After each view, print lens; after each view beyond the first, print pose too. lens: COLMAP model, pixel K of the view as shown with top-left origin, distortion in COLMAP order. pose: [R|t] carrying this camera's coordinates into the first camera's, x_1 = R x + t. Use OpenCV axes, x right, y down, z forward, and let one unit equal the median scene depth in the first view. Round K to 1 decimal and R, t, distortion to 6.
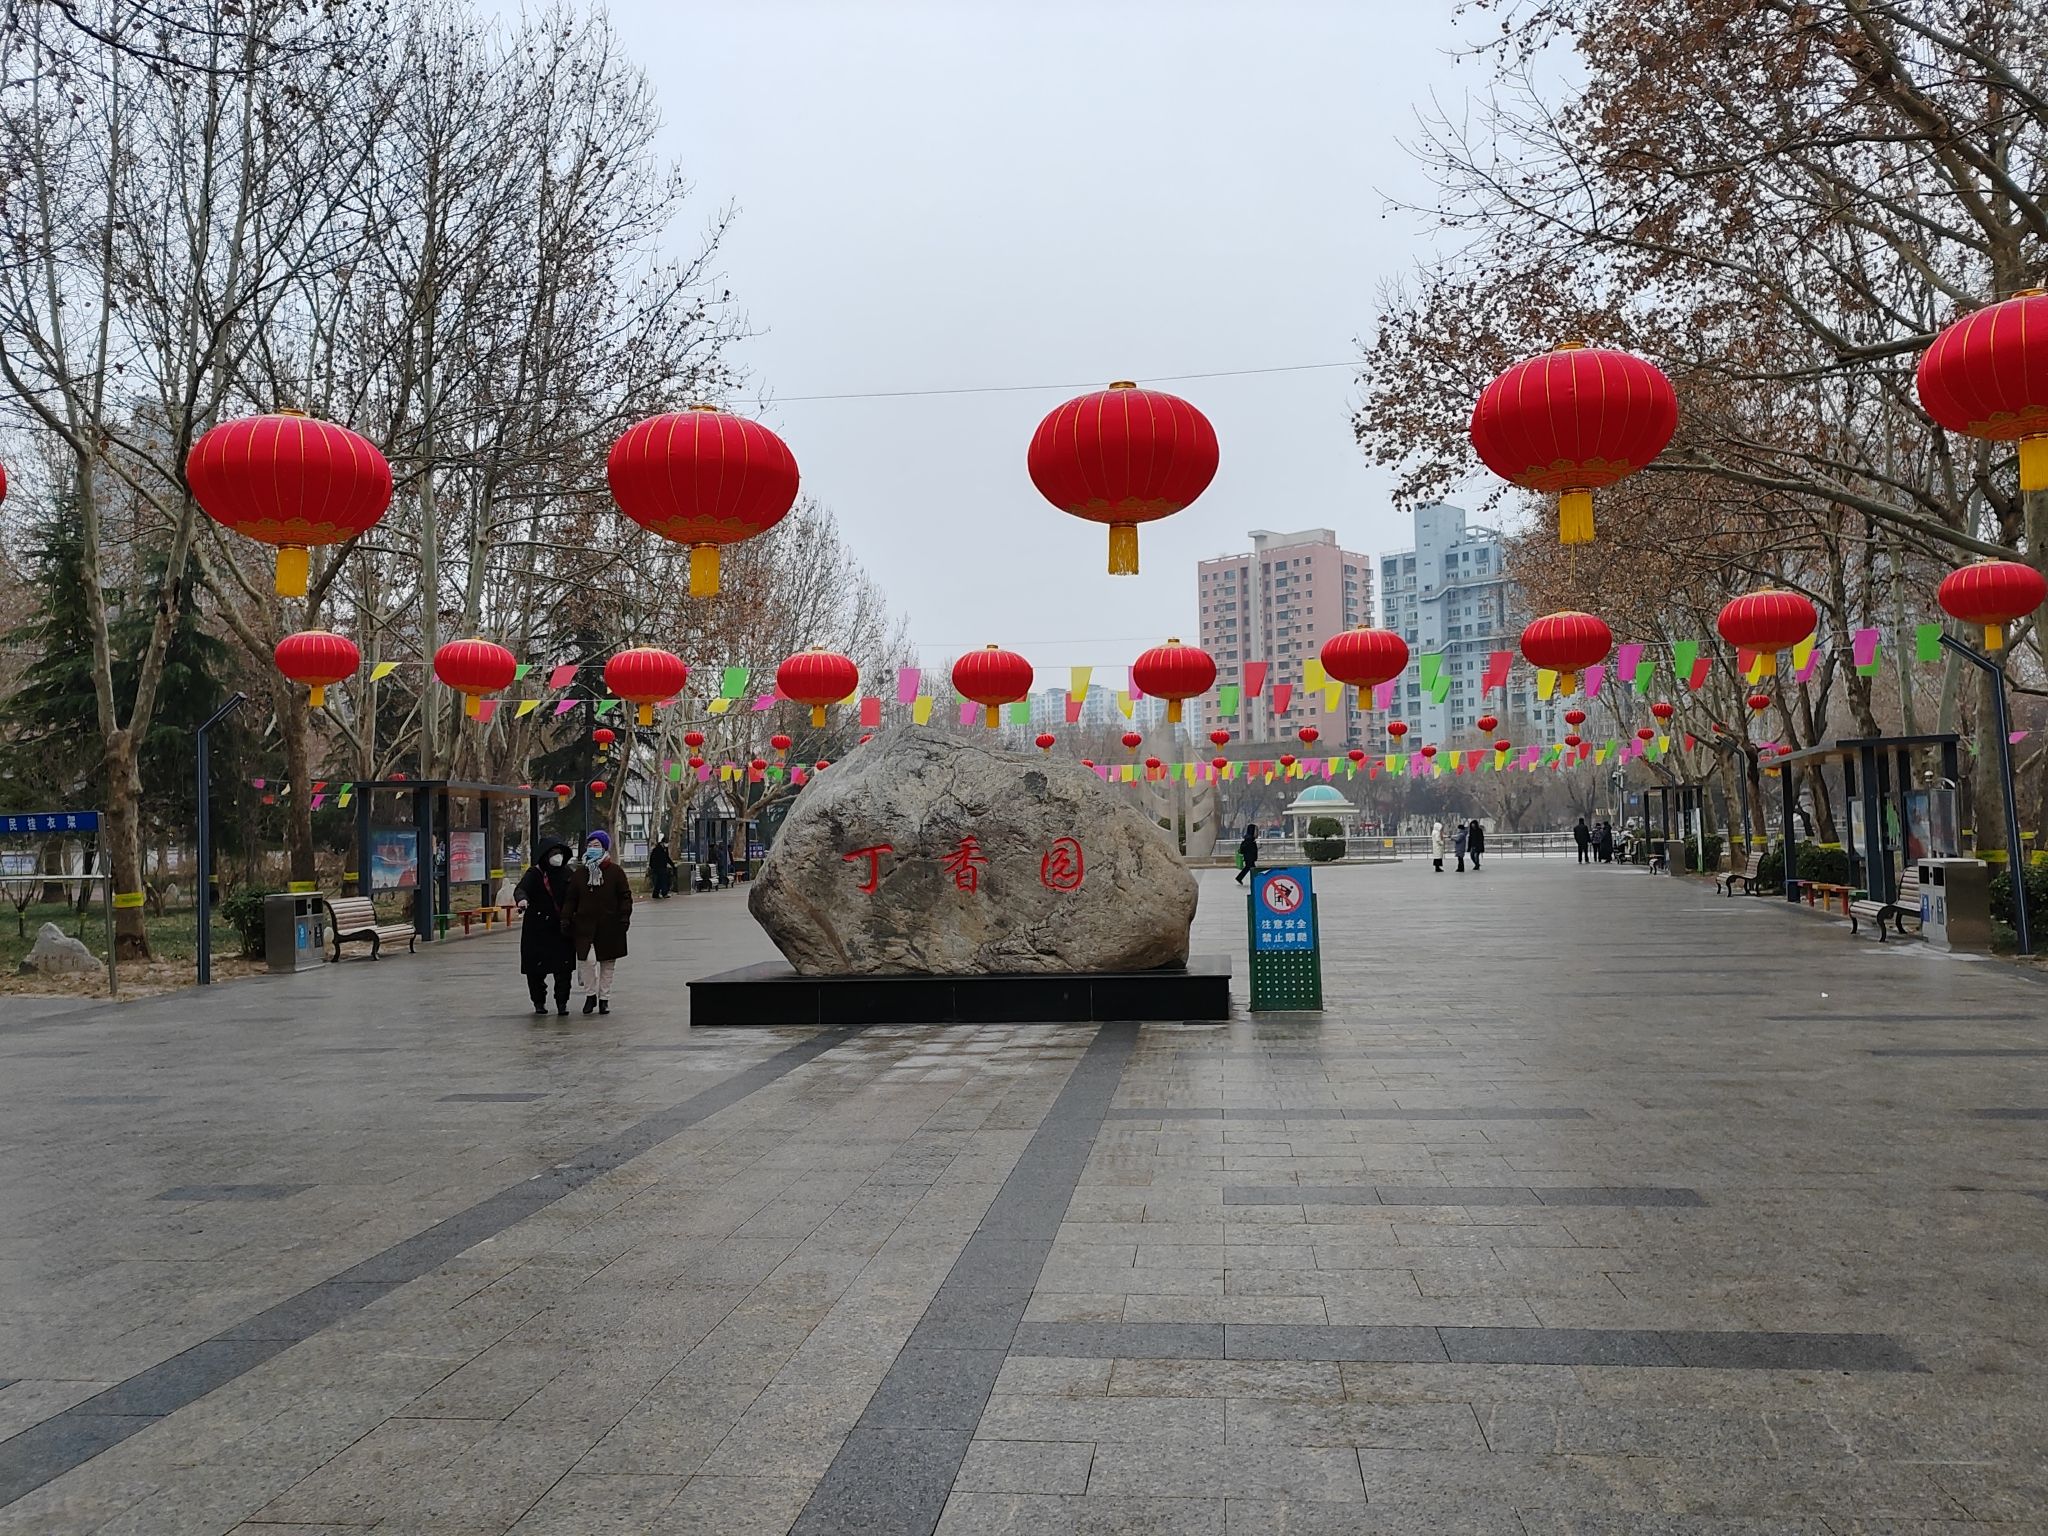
lens RADIAL K [[1631.4, 0, 1025.1], [0, 1631.4, 766.3], [0, 0, 1]] dist [0.043789, -0.002000]
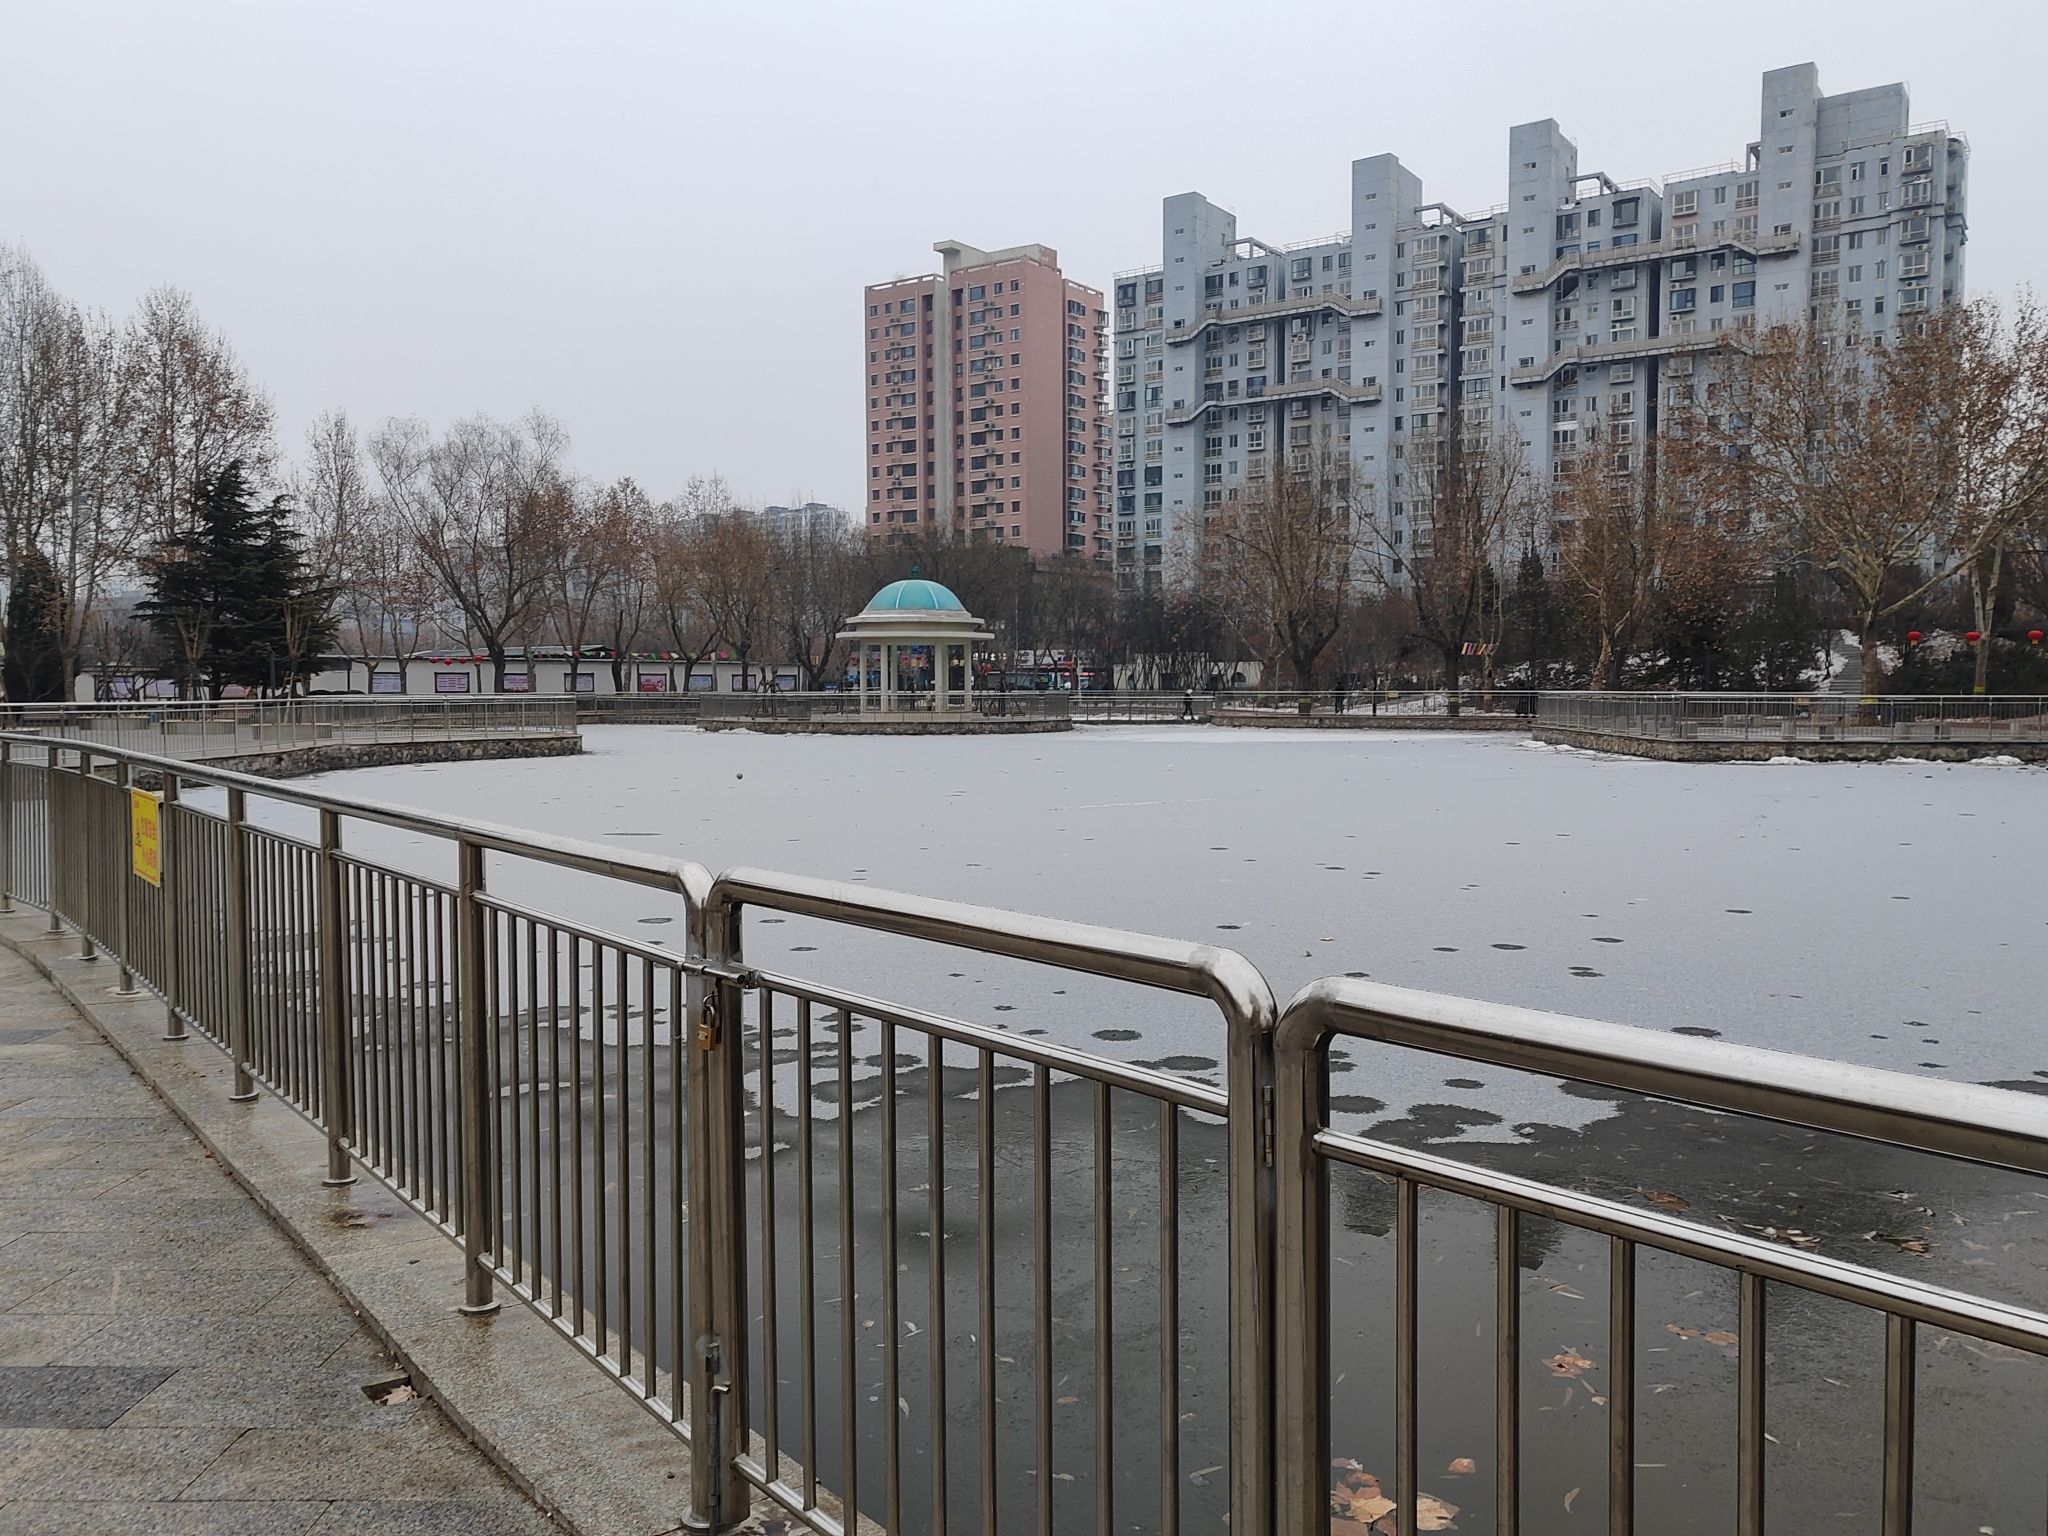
lens RADIAL K [[1631.4, 0, 1039.0], [0, 1631.4, 762.9], [0, 0, 1]] dist [0.043789, -0.002000]
pose [[0.989063, 0.013422, 0.146884, 0.090503], [-0.027361, 0.995262, 0.093298, 0.011796], [-0.144936, -0.096297, 0.984744, 0.317216]]
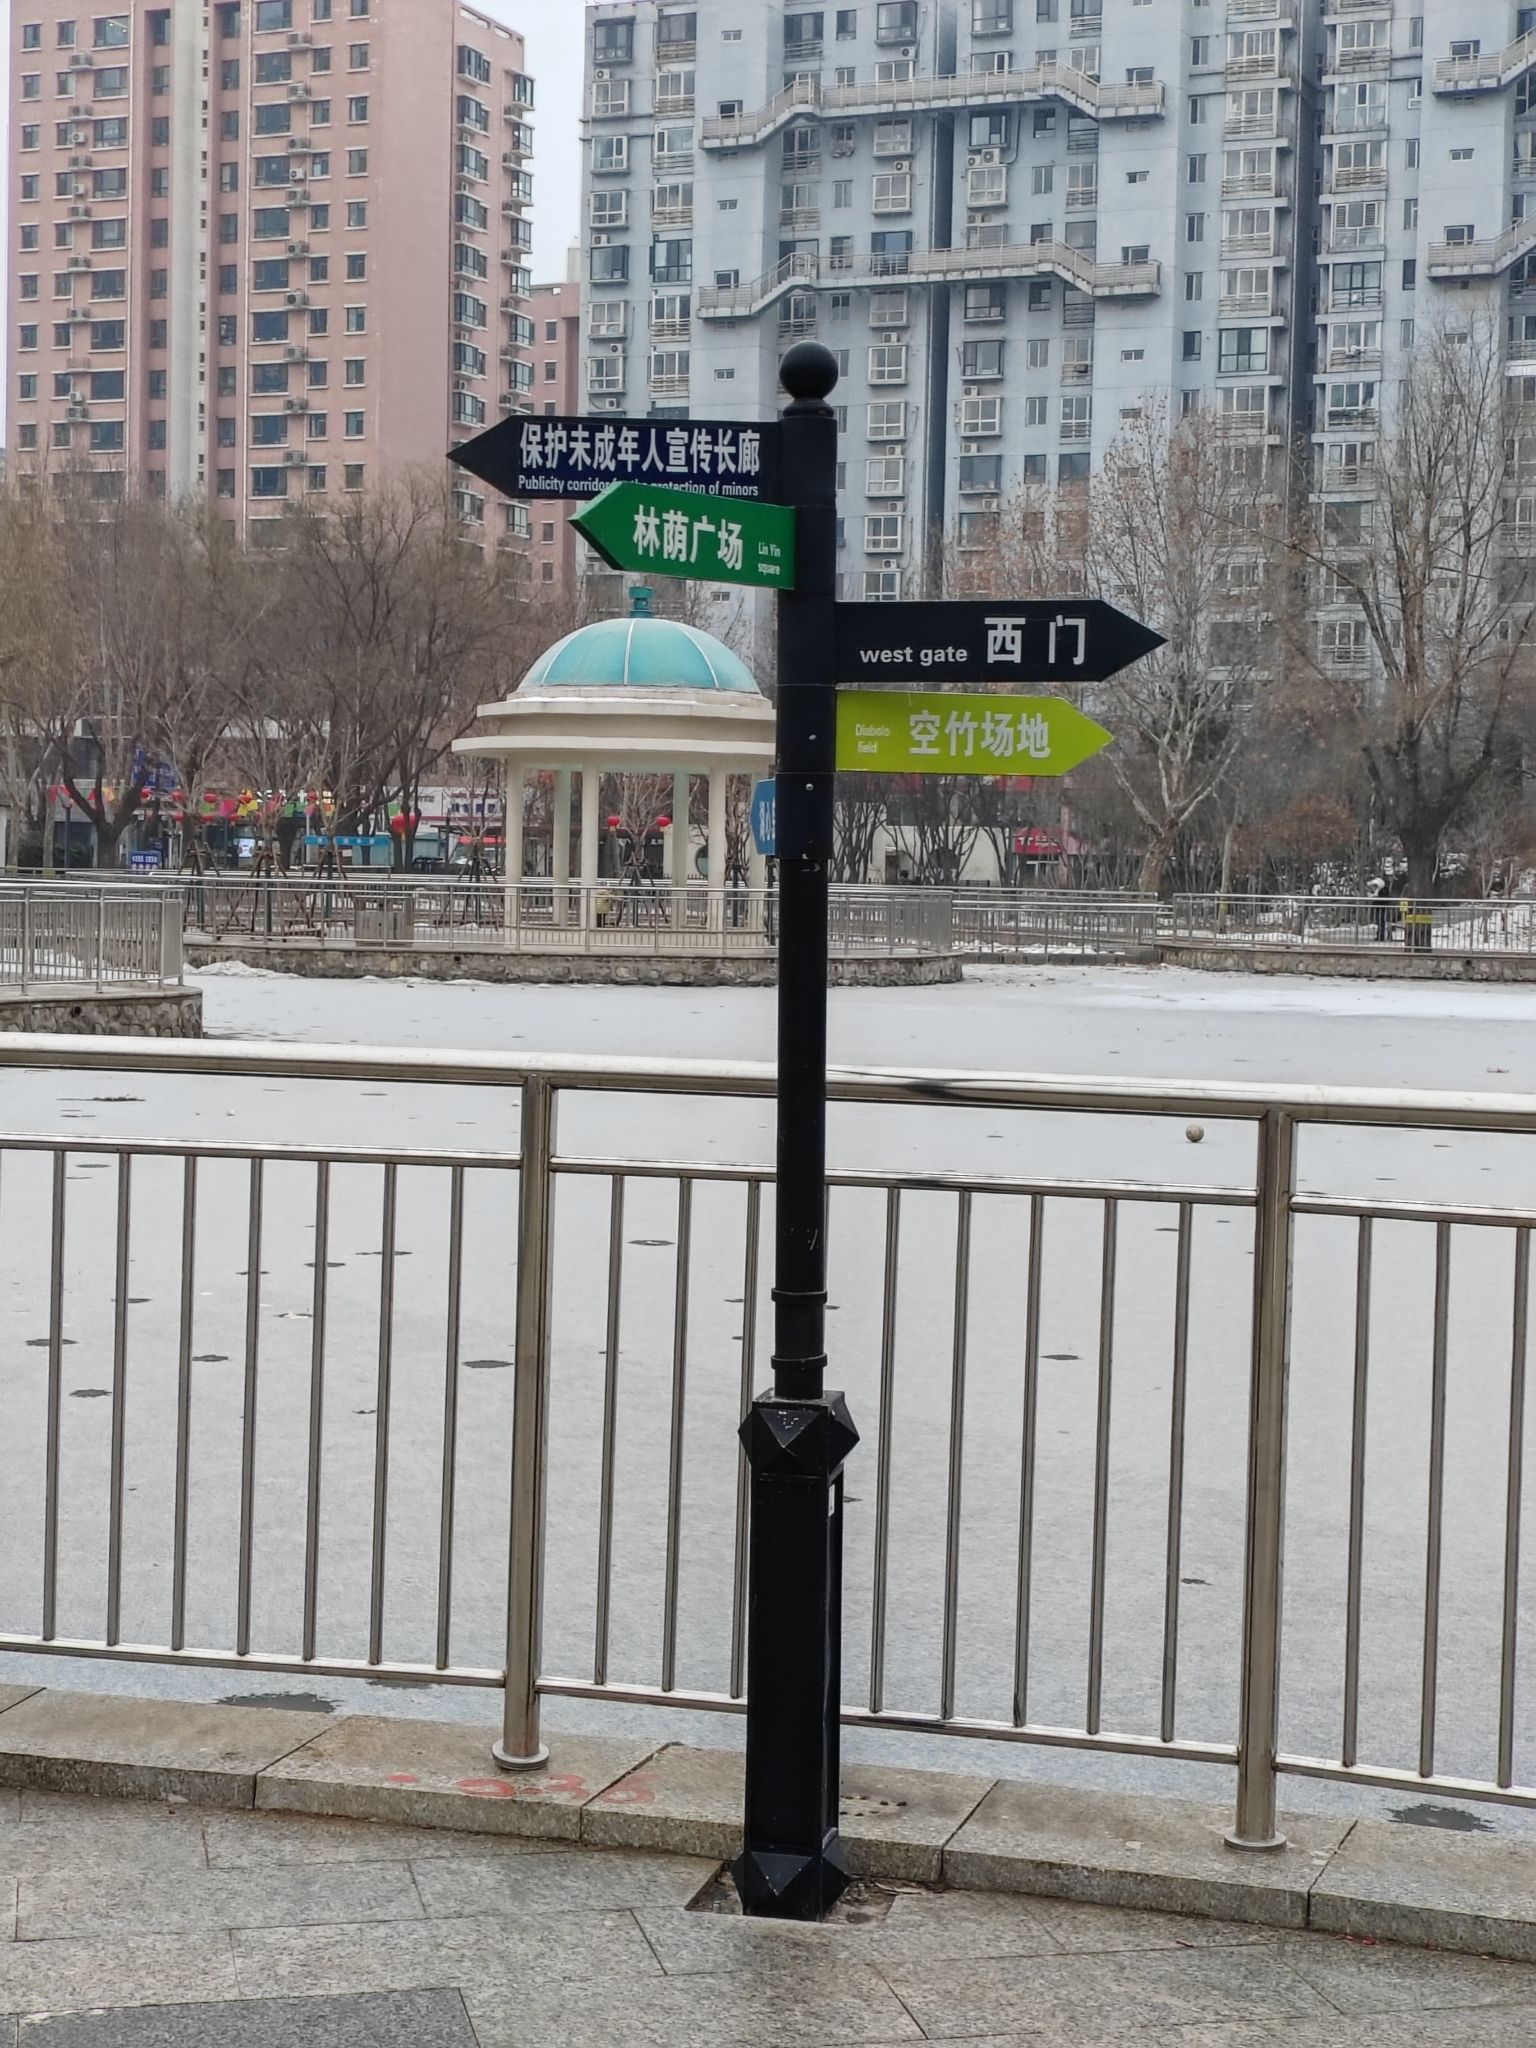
lens RADIAL K [[3220.5, 0, 767.6], [0, 3220.5, 1025.4], [0, 0, 1]] dist [0.049411, 0.000000]
pose [[0.939433, 0.028139, 0.341577, 0.037644], [-0.062044, 0.994120, 0.088745, 0.015385], [-0.337071, -0.104563, 0.935655, 0.375280]]
